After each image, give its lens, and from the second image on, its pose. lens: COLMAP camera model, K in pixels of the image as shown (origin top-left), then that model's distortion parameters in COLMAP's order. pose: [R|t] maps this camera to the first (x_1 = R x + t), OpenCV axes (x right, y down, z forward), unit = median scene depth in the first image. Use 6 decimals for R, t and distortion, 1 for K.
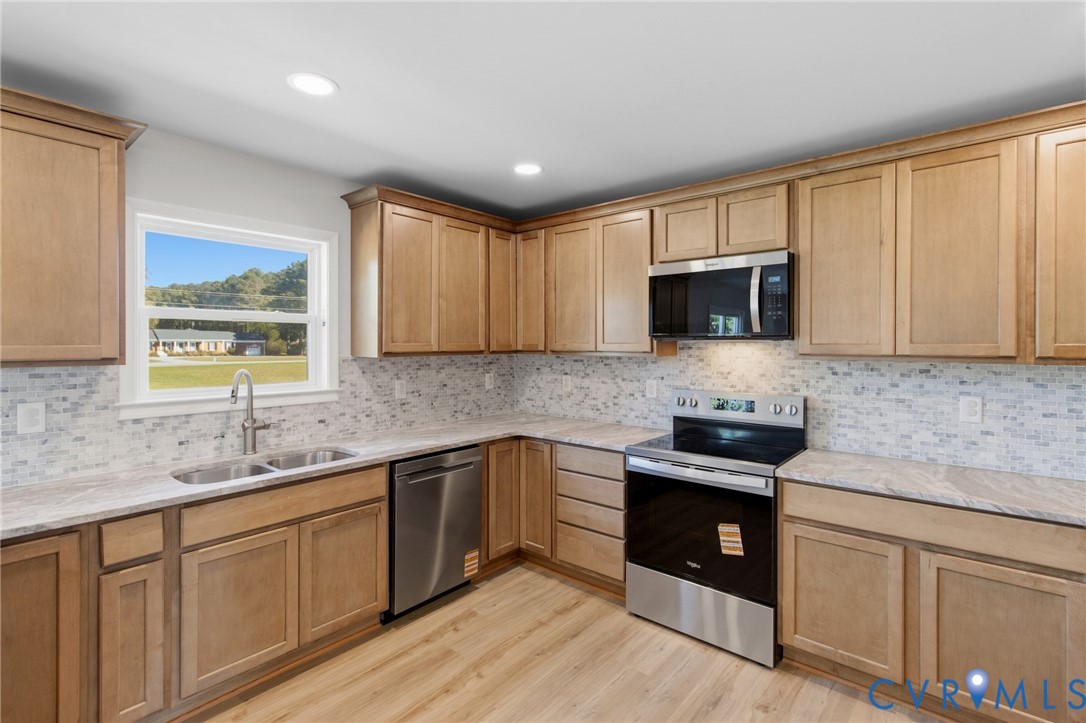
lens RADIAL K [[505.1, 0, 545.5], [0, 505.1, 344.2], [0, 0, 1]] dist [0.001164, -0.000103]
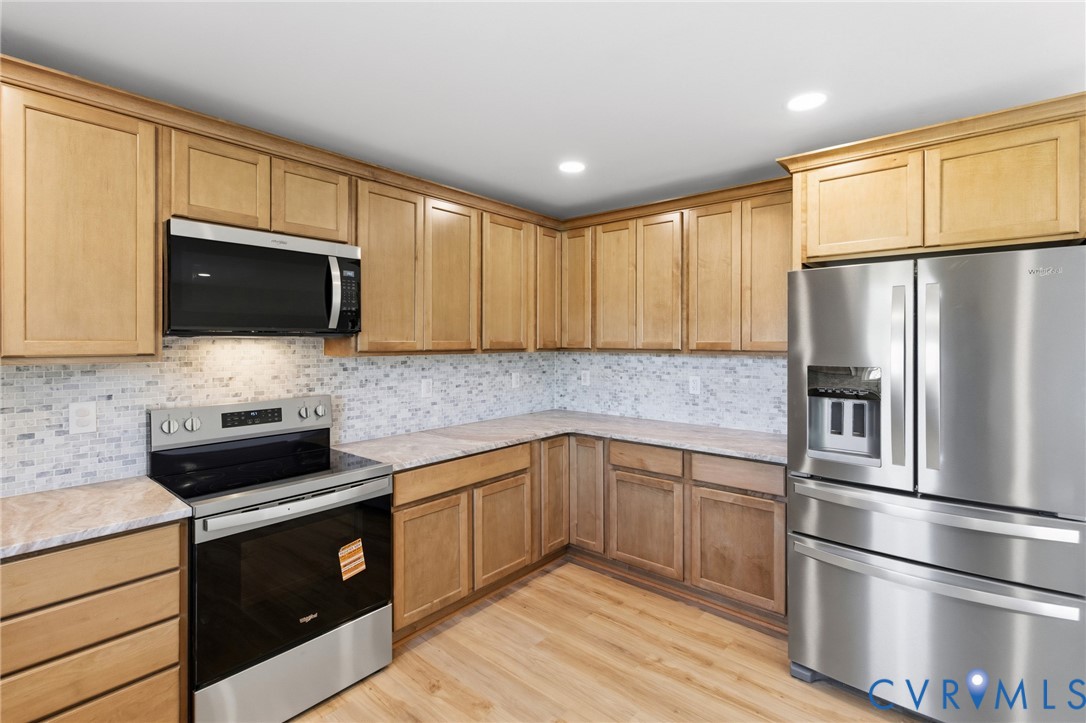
lens RADIAL K [[505.1, 0, 544.2], [0, 505.1, 341.6], [0, 0, 1]] dist [0.001164, -0.000103]
pose [[0.008537, -0.001013, 0.999963, -0.479986], [0.002627, 0.999996, 0.000990, 0.000676], [-0.999960, 0.002619, 0.008540, 0.594519]]
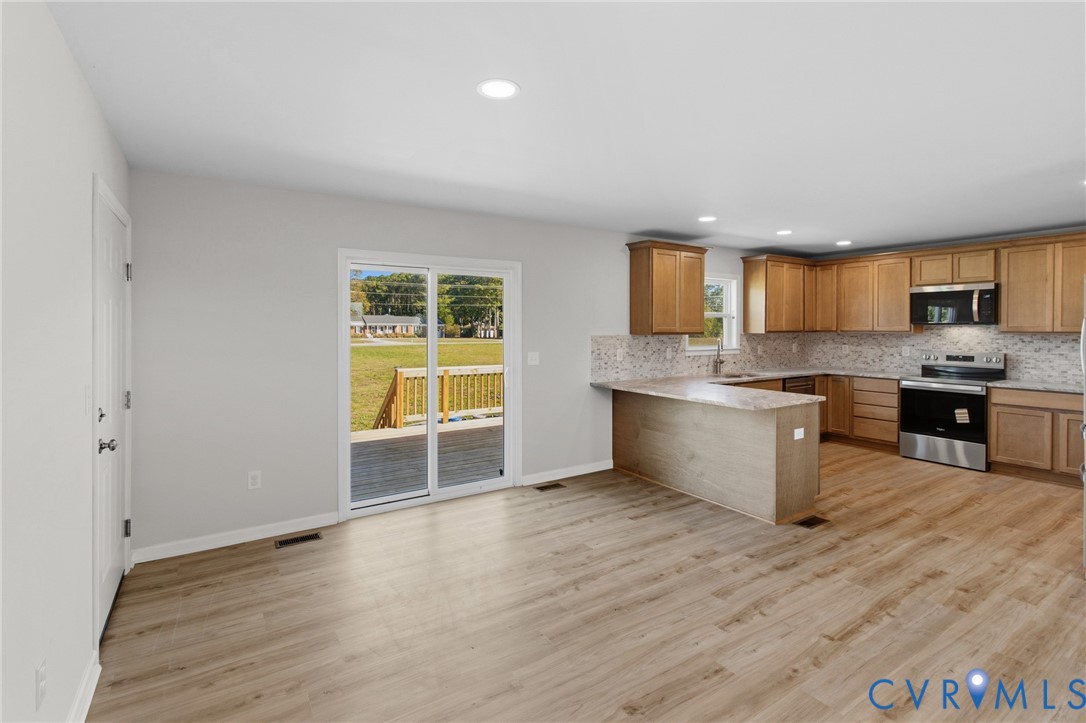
lens RADIAL K [[505.1, 0, 546.0], [0, 505.1, 331.0], [0, 0, 1]] dist [0.001164, -0.000103]
pose [[0.958290, 0.001263, -0.285794, -0.673997], [0.000599, 0.999979, 0.006429, 0.002095], [0.285796, -0.006333, 0.958270, -1.477054]]
